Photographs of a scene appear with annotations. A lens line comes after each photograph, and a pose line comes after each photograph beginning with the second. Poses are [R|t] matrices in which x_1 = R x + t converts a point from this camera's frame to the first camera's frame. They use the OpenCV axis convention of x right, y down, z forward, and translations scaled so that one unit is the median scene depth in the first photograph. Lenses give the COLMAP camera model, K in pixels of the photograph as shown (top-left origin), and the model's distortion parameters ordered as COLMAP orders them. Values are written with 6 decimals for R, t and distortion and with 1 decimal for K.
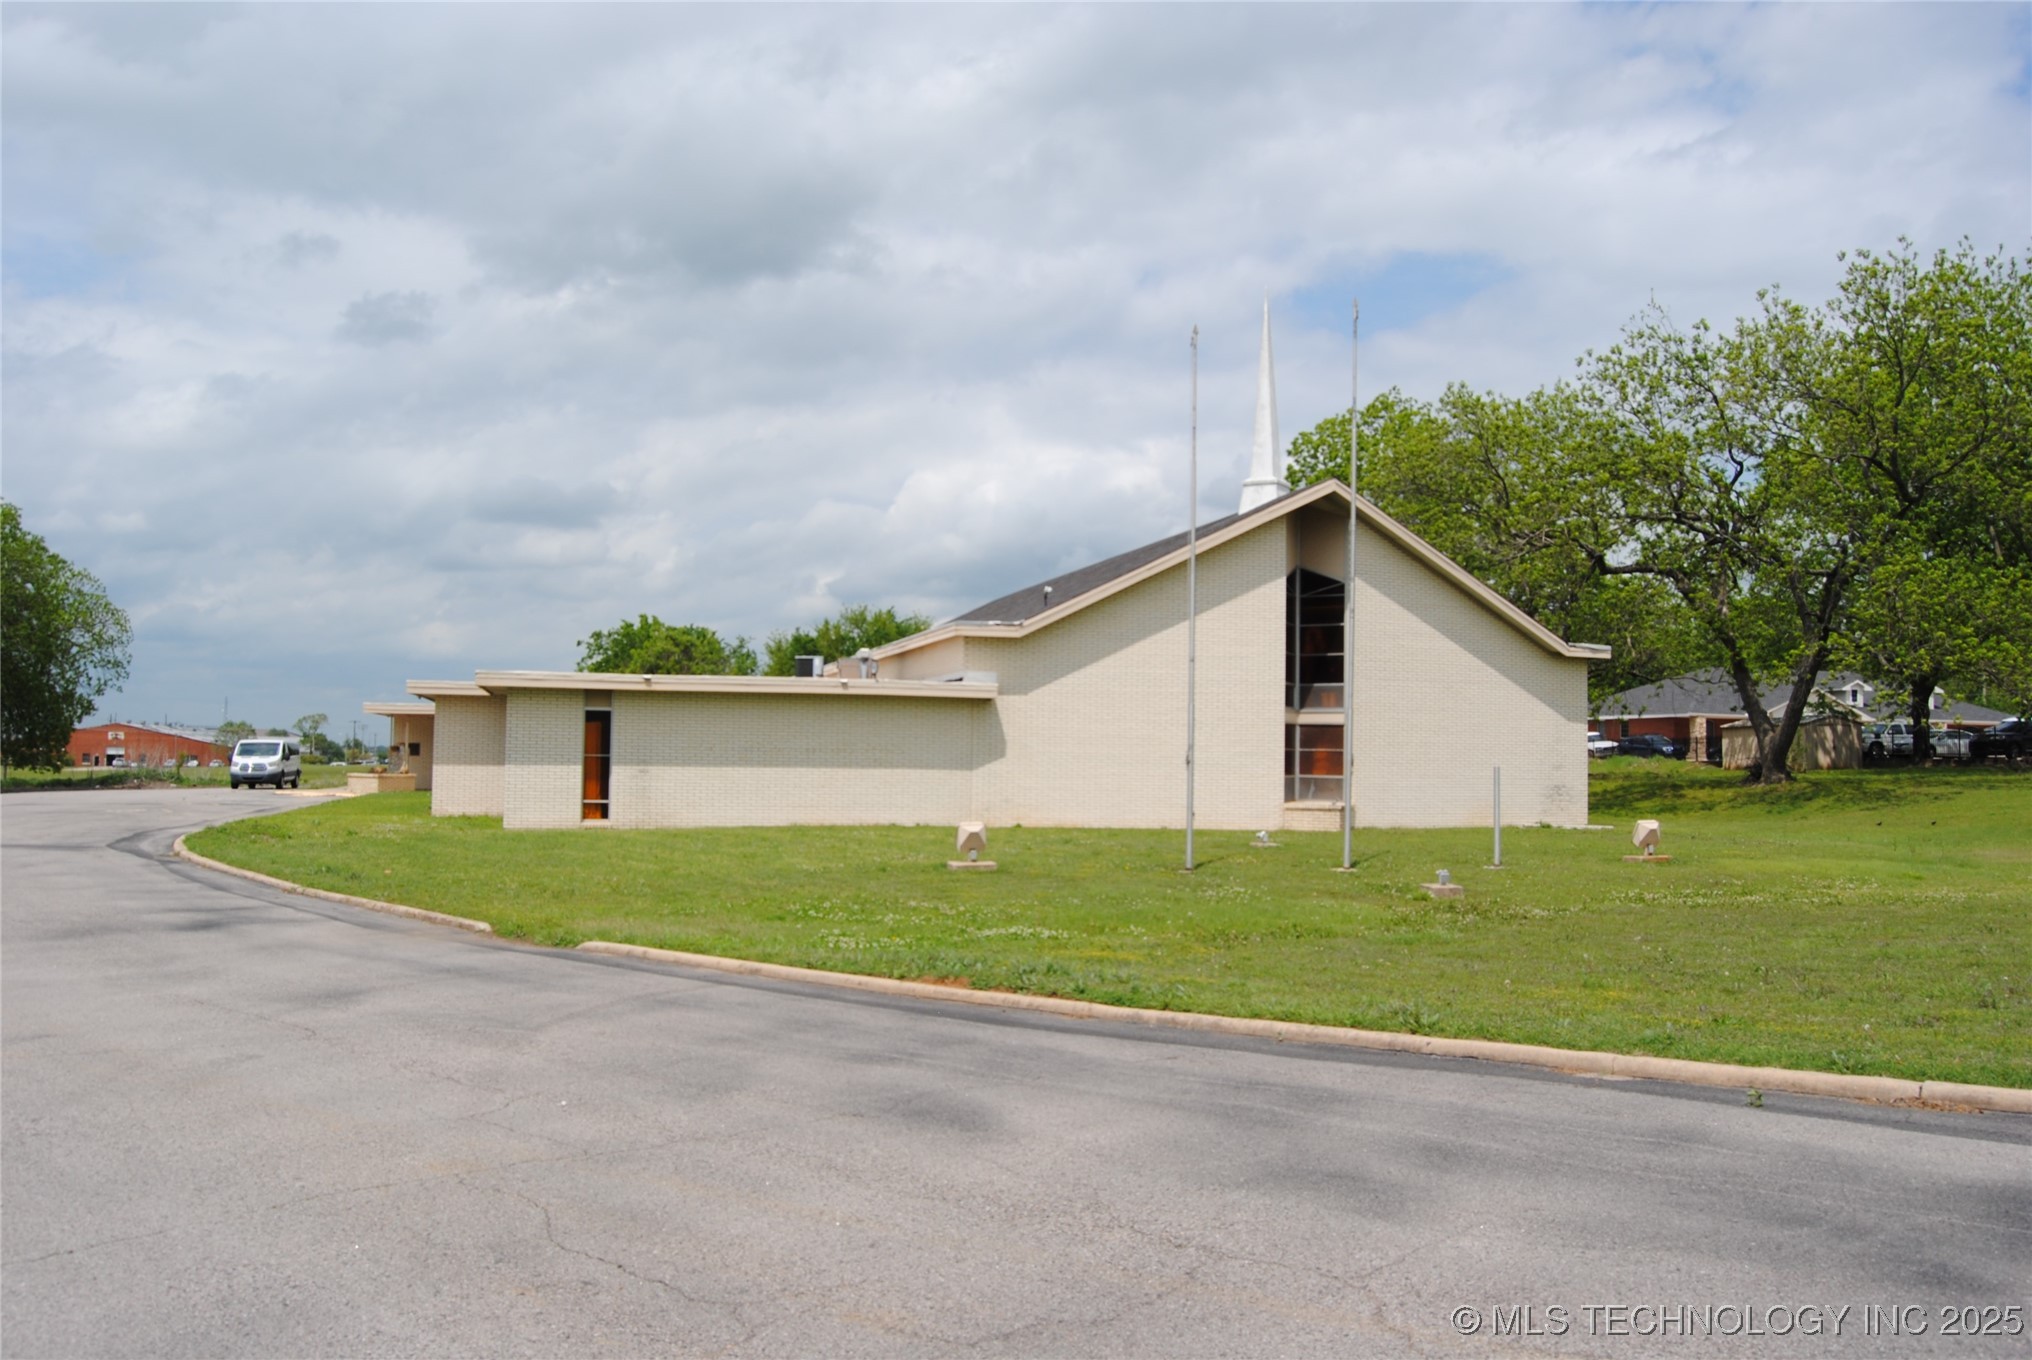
lens RADIAL K [[1578.5, 0, 1016.1], [0, 1578.5, 682.5], [0, 0, 1]] dist [-0.098478, 0.052853]
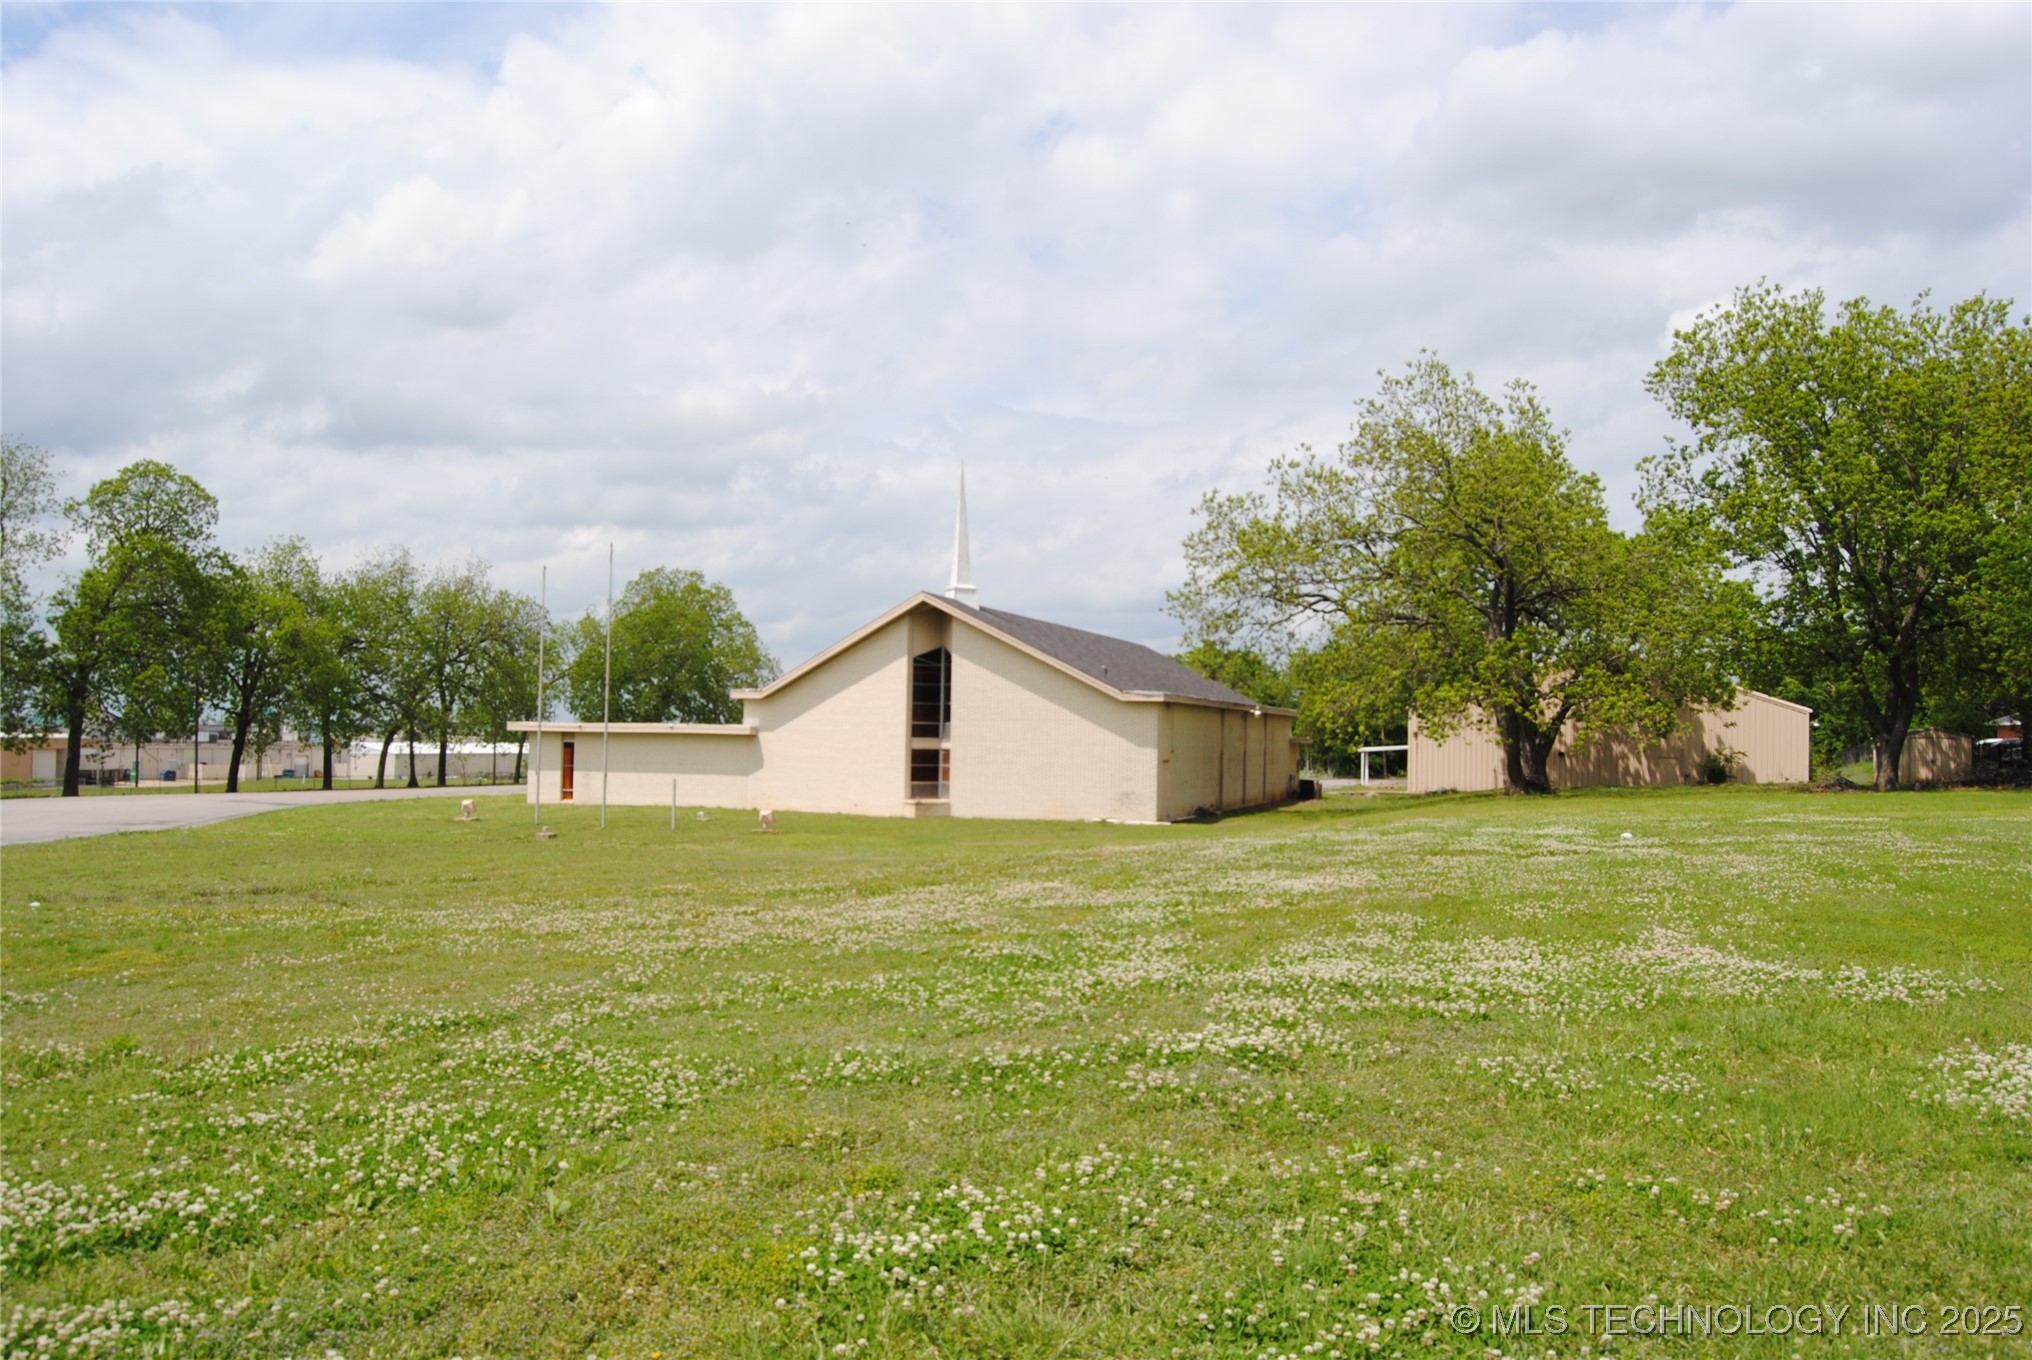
lens RADIAL K [[1578.5, 0, 1018.1], [0, 1578.5, 672.8], [0, 0, 1]] dist [-0.098478, 0.052853]
pose [[0.827764, -0.023753, -0.560573, 1.166911], [0.022070, 0.999709, -0.009771, -0.033087], [0.560641, -0.004284, 0.828048, -0.248595]]
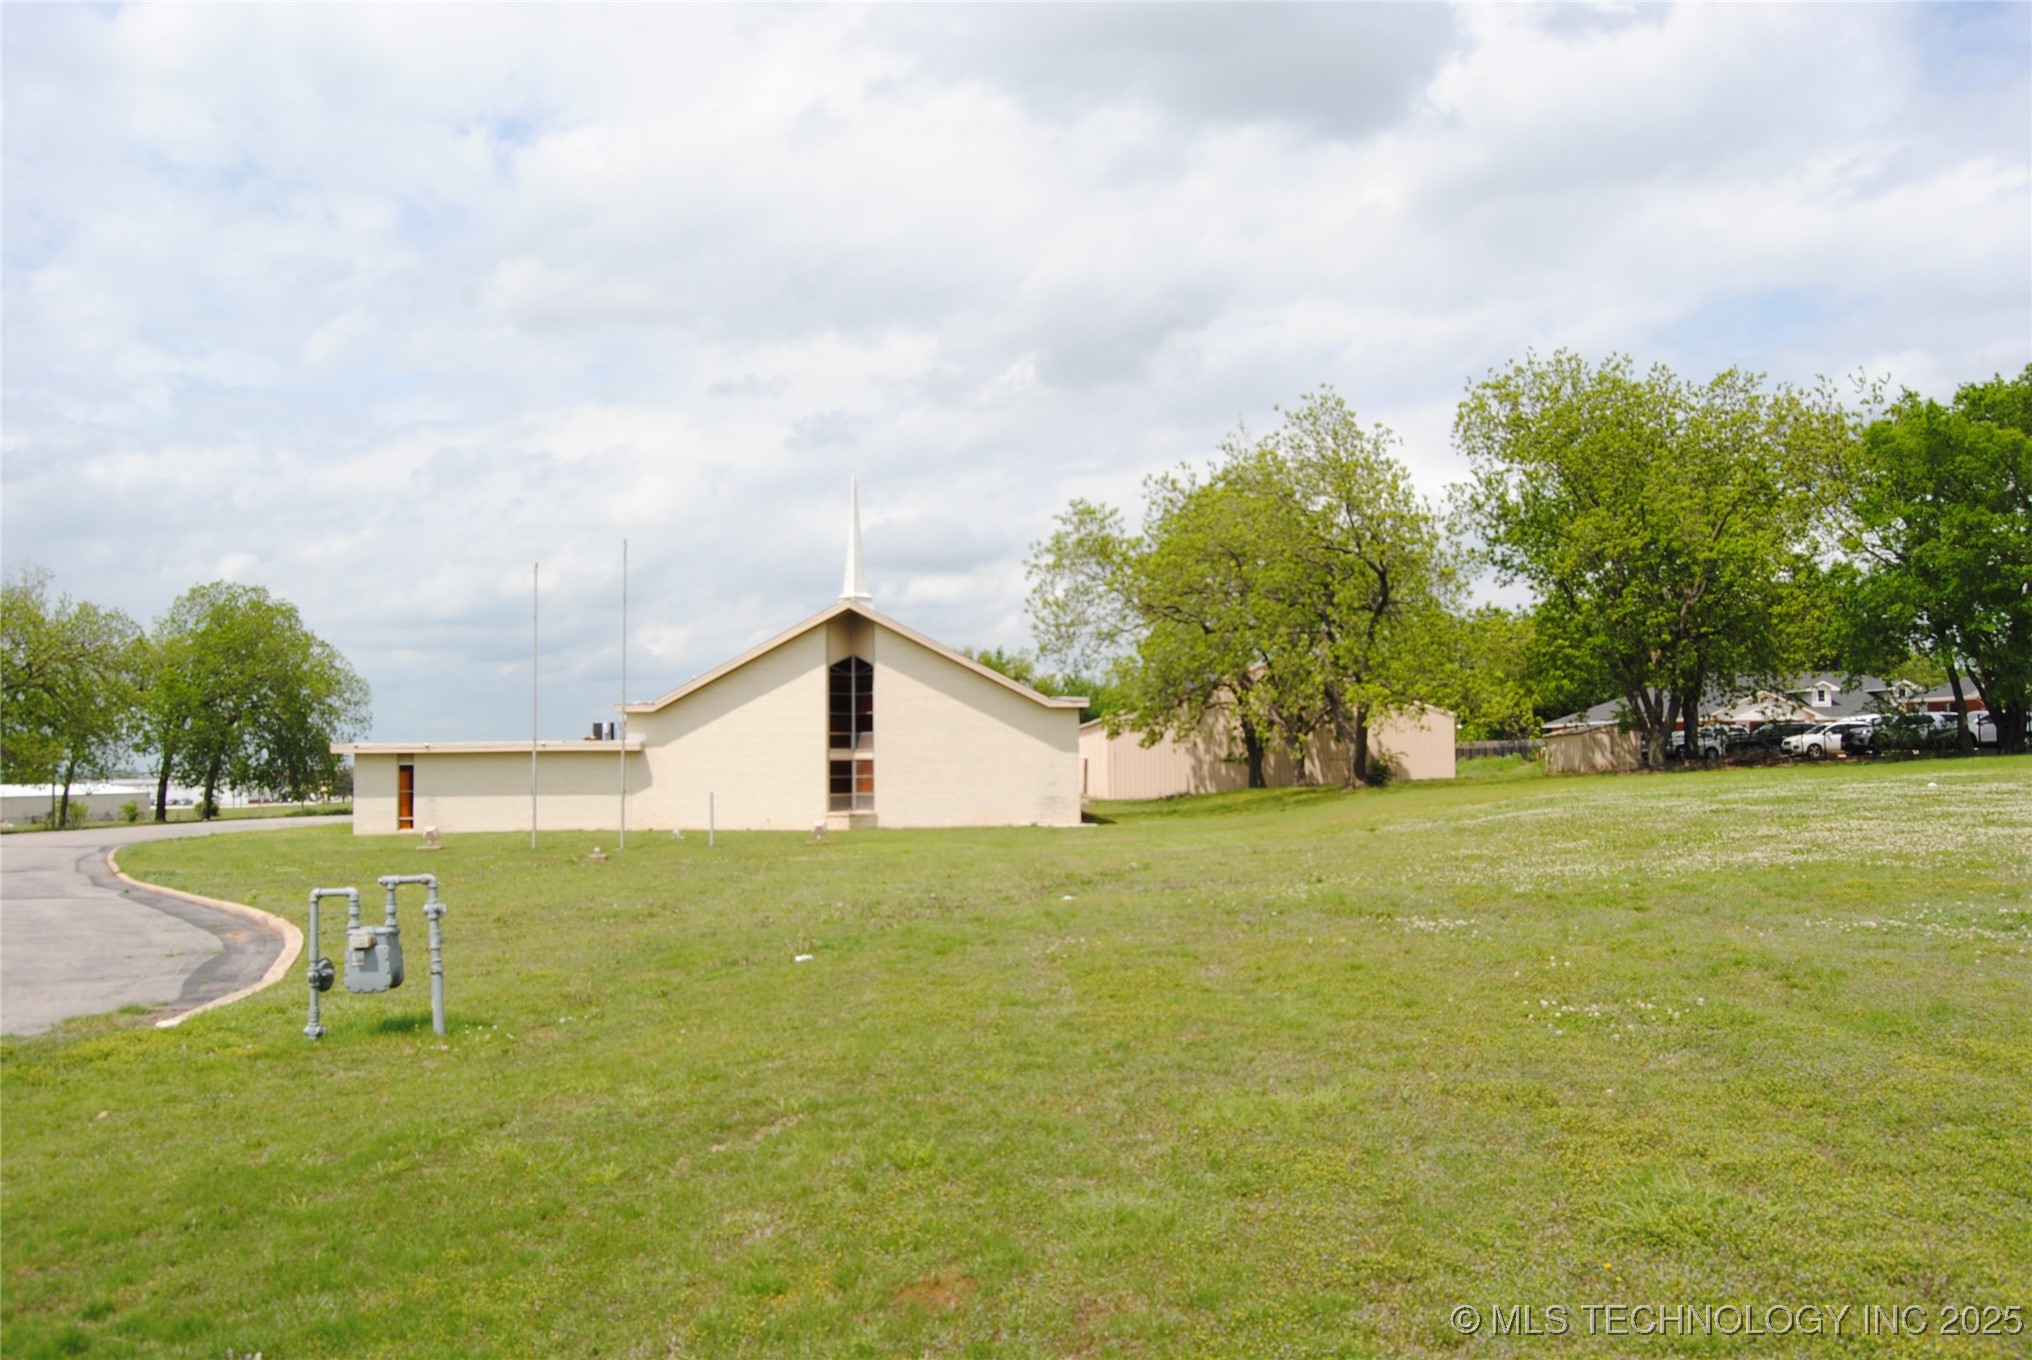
lens RADIAL K [[1578.5, 0, 1011.5], [0, 1578.5, 684.6], [0, 0, 1]] dist [-0.098478, 0.052853]
pose [[0.972221, -0.037511, -0.231038, 0.713257], [0.036460, 0.999296, -0.008818, -0.028160], [0.231206, 0.000149, 0.972905, -0.457560]]
